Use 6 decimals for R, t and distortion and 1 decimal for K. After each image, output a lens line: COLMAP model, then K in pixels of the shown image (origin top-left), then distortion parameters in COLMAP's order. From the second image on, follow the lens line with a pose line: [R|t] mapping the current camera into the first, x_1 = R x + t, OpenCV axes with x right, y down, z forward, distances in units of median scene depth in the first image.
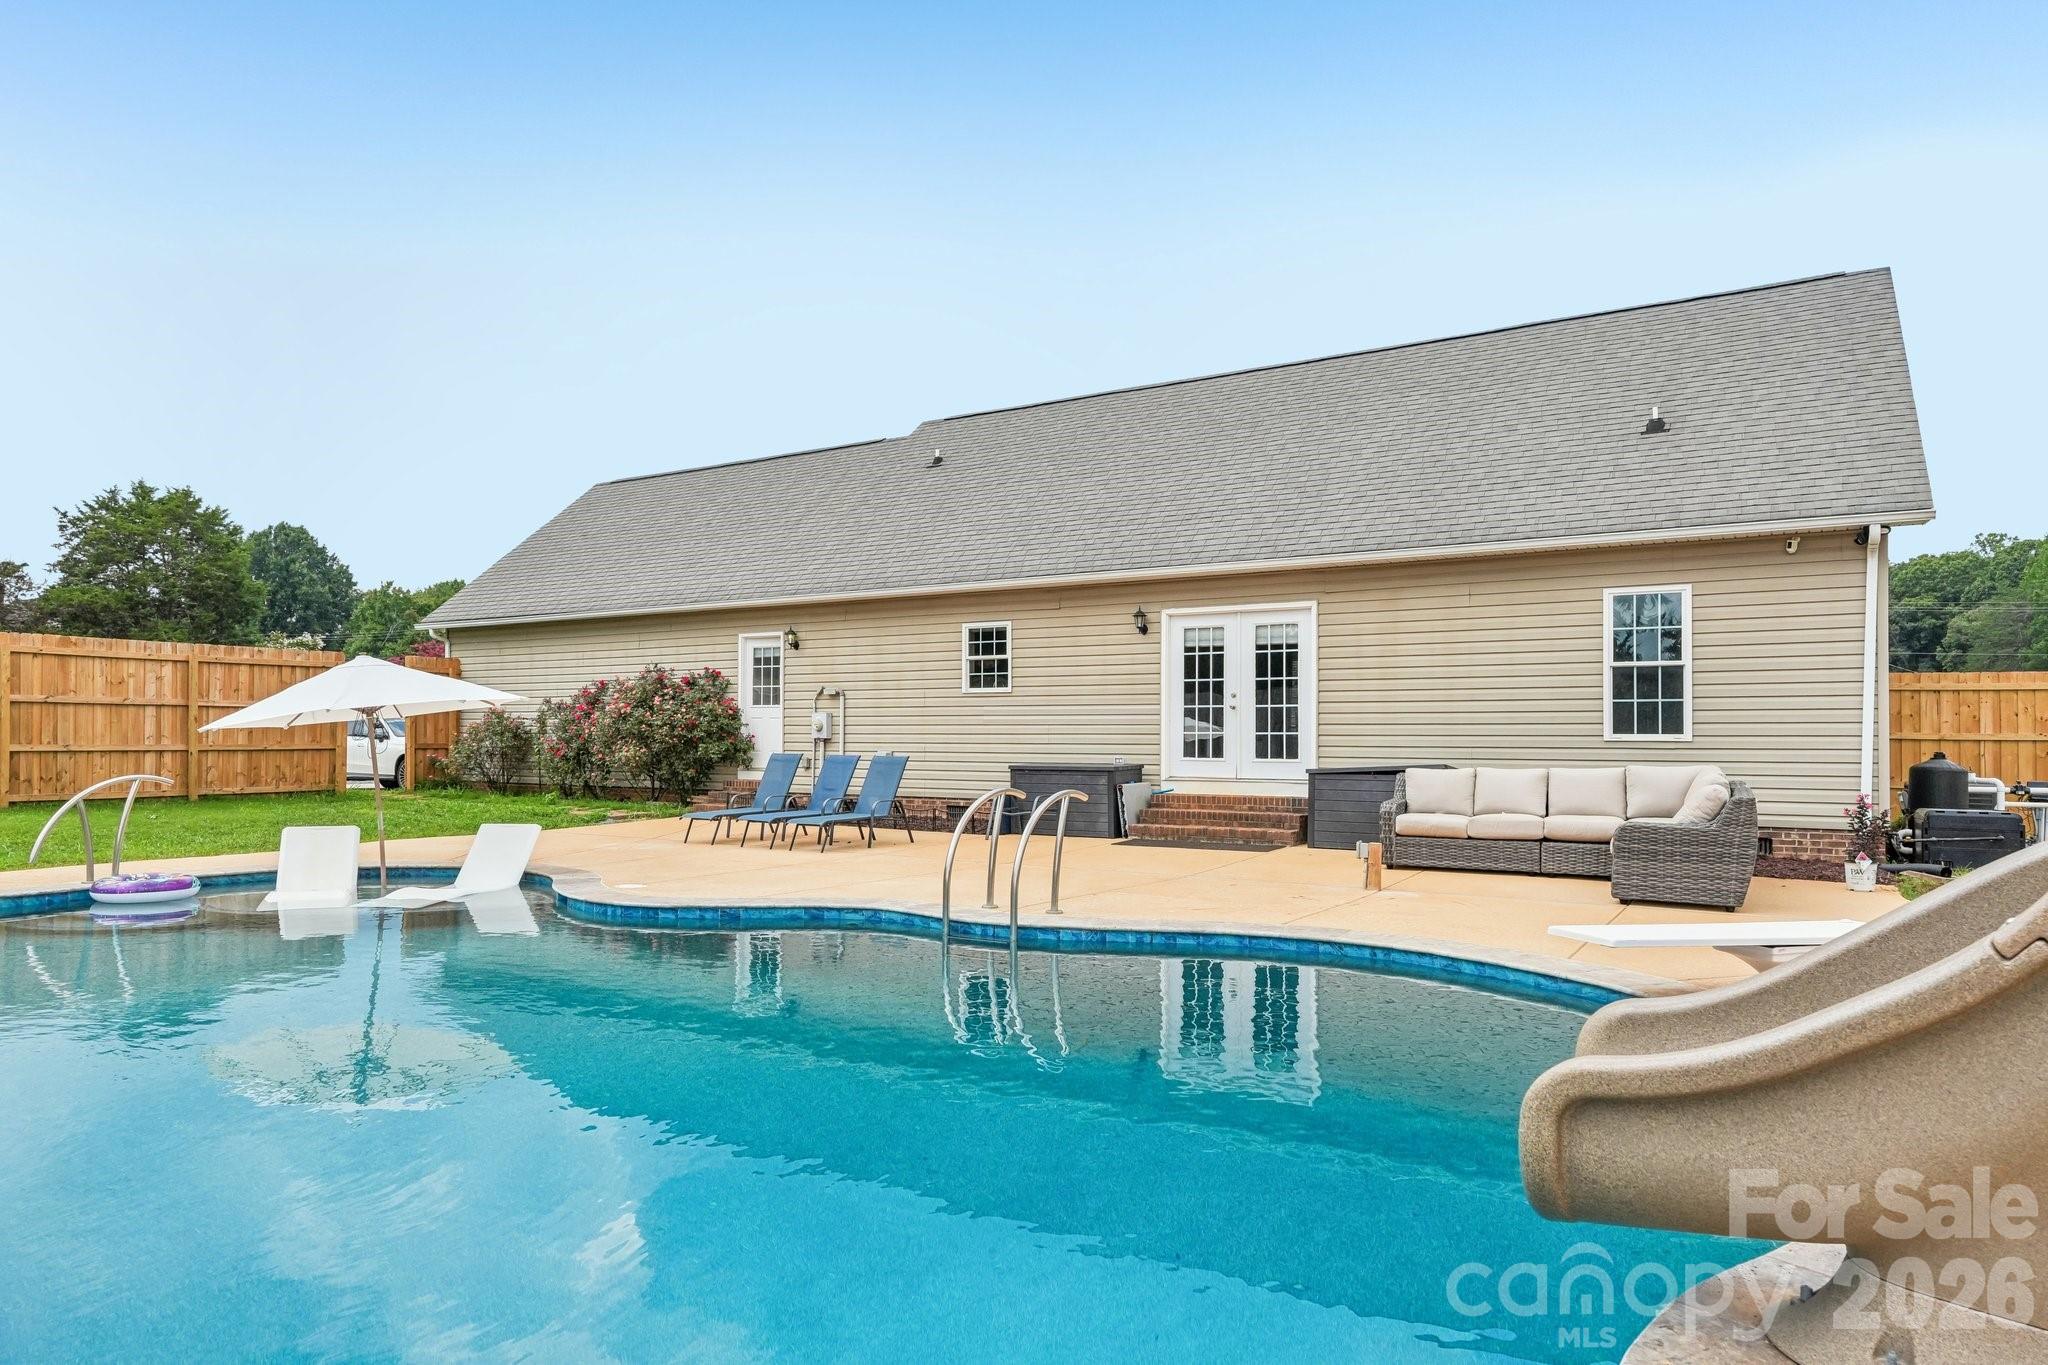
lens RADIAL K [[1212.1, 0, 1023.6], [0, 1212.1, 729.8], [0, 0, 1]] dist [-0.001621, -0.000079]
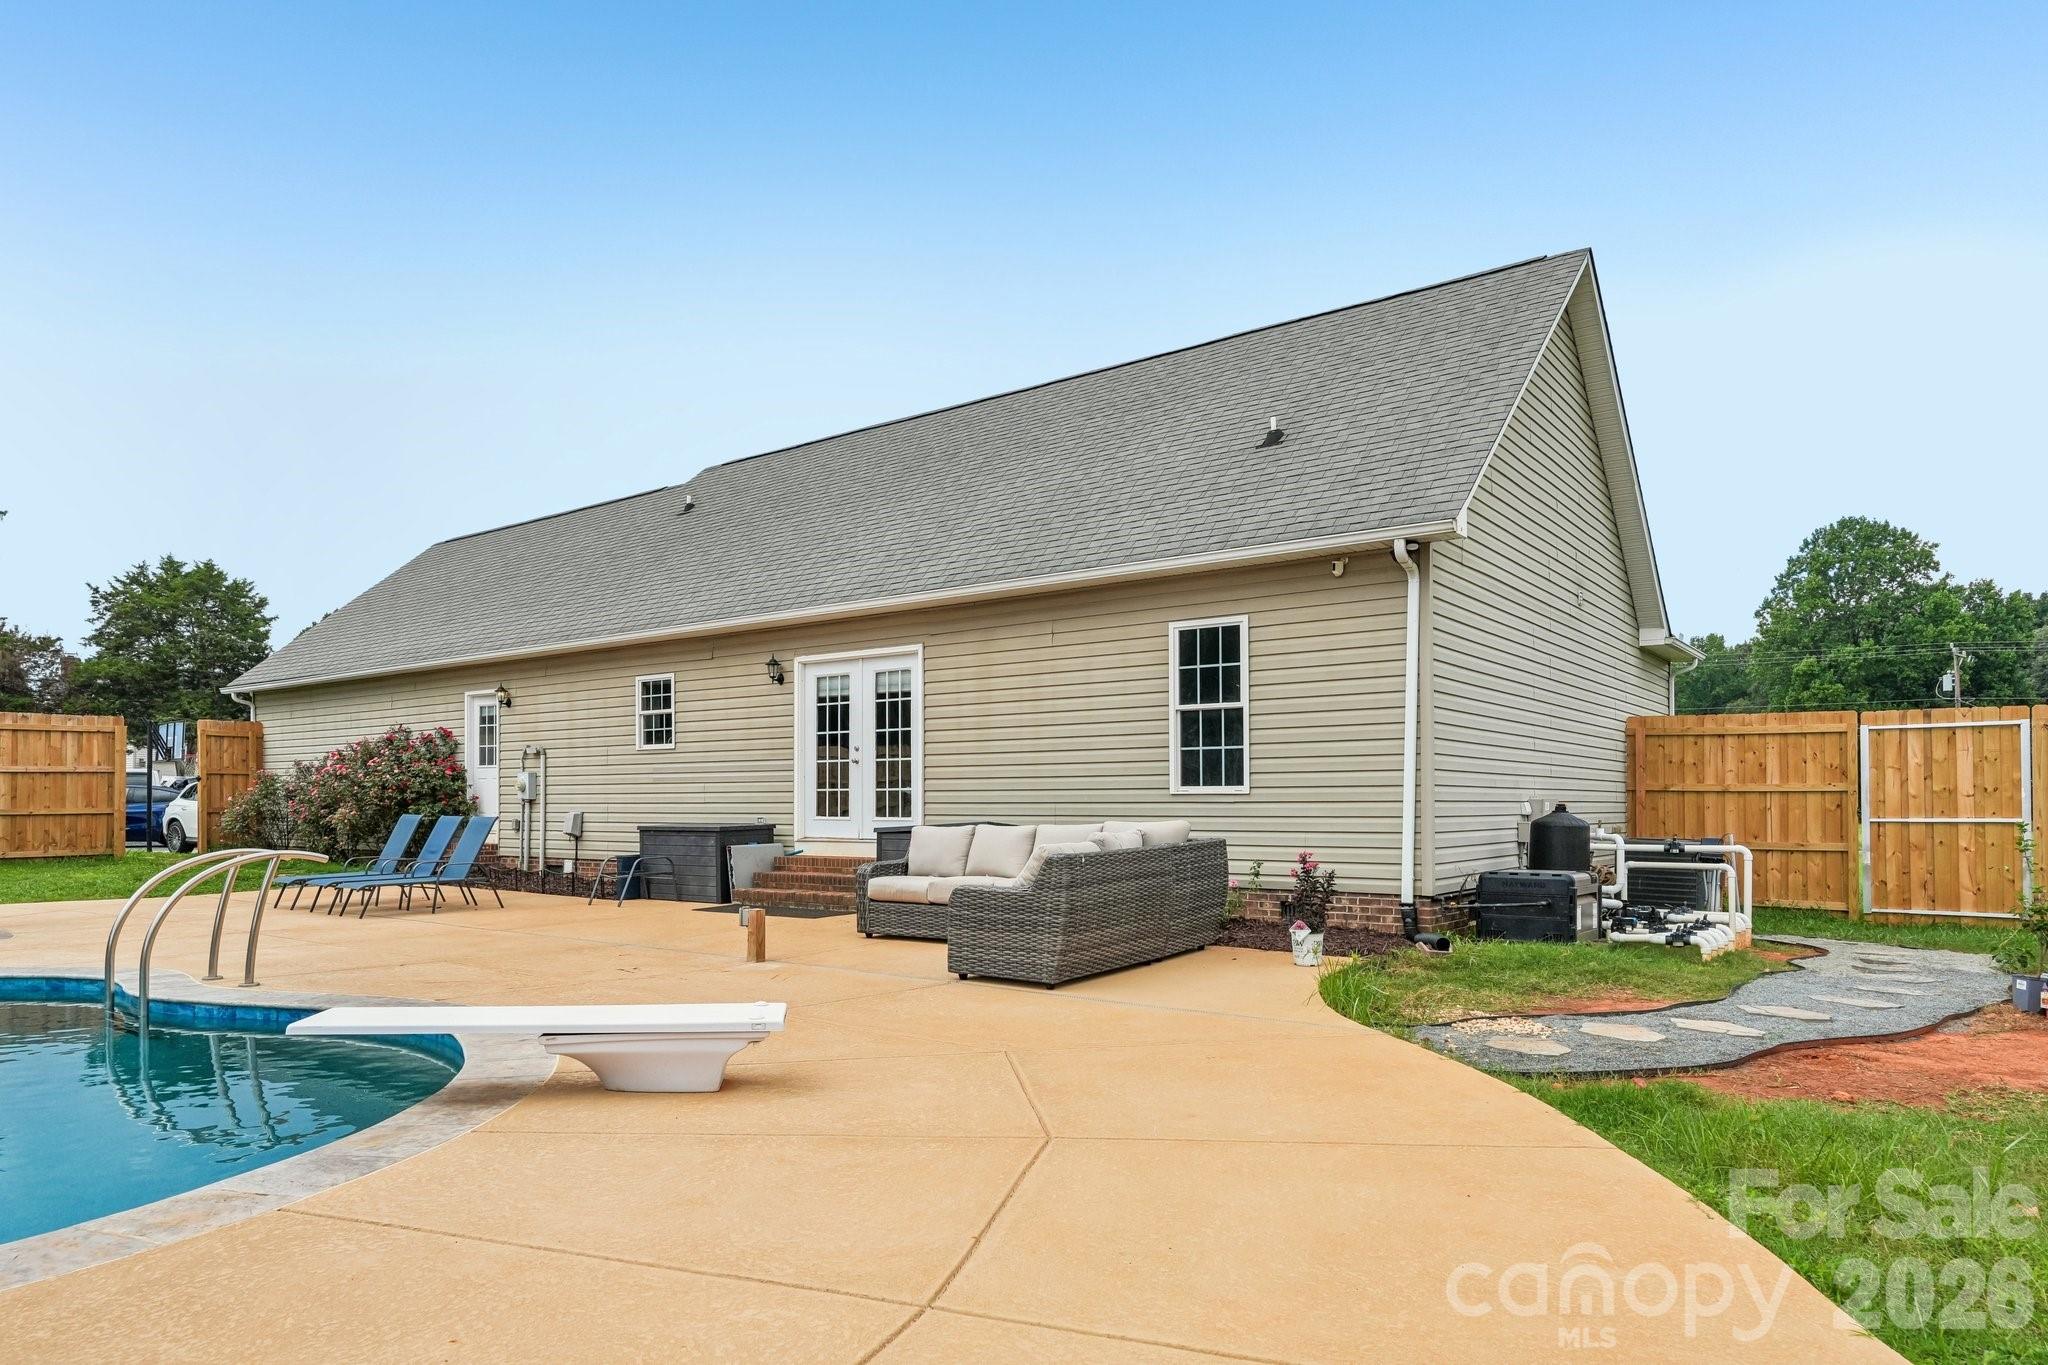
lens RADIAL K [[1238.0, 0, 1025.1], [0, 1238.0, 803.8], [0, 0, 1]] dist [0.000736, 0.000008]
pose [[0.995670, -0.006942, -0.092695, 0.376428], [0.007805, 0.999929, 0.008951, 0.005888], [0.092626, -0.009636, 0.995654, 0.070689]]
